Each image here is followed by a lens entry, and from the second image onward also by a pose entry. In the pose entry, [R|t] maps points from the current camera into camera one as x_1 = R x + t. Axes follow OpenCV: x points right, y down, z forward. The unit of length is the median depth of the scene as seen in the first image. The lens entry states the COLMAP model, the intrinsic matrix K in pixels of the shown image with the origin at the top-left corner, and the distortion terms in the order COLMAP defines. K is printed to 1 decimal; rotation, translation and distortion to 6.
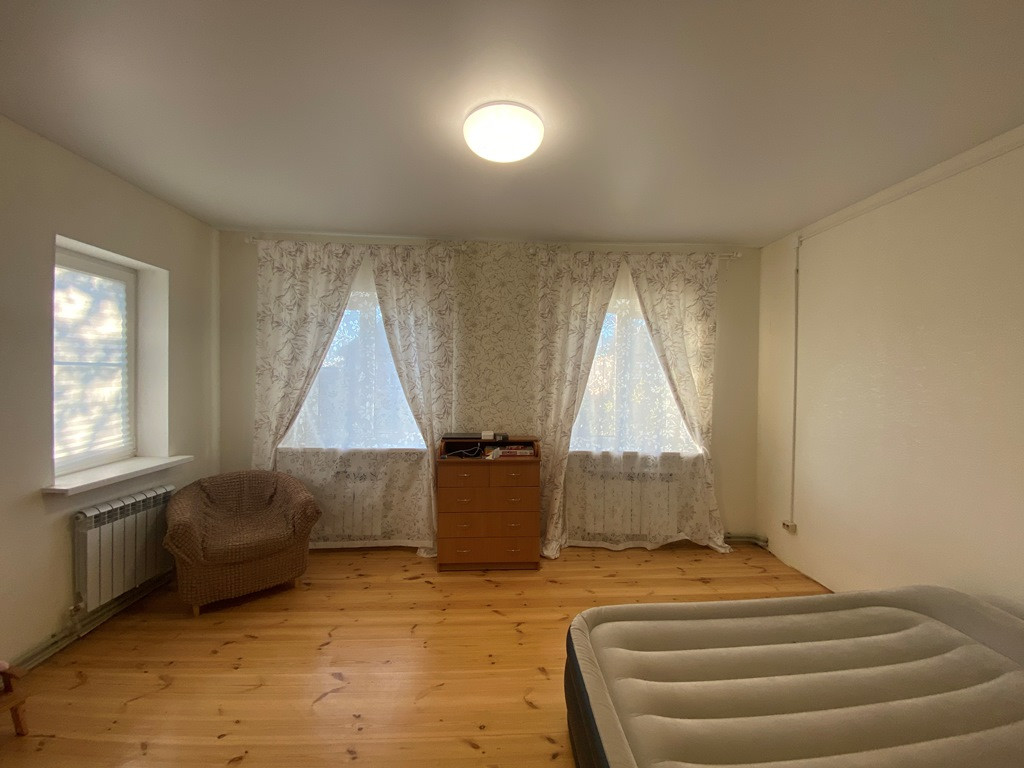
lens RADIAL K [[420.0, 0, 511.2], [0, 420.0, 379.5], [0, 0, 1]] dist [-0.024711, -0.002073]
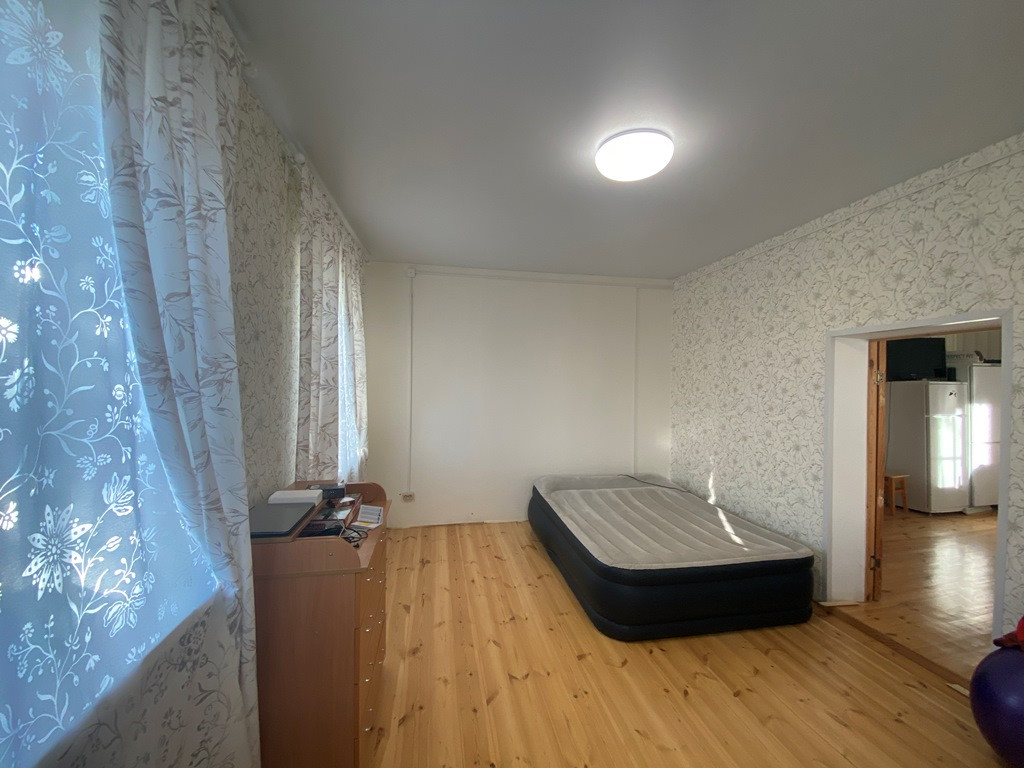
lens RADIAL K [[420.0, 0, 511.3], [0, 420.0, 374.5], [0, 0, 1]] dist [-0.024711, -0.002073]
pose [[-0.119676, -0.016017, 0.992684, -0.657341], [0.016324, 0.999703, 0.018098, -0.031649], [-0.992679, 0.018370, -0.119379, 0.895910]]
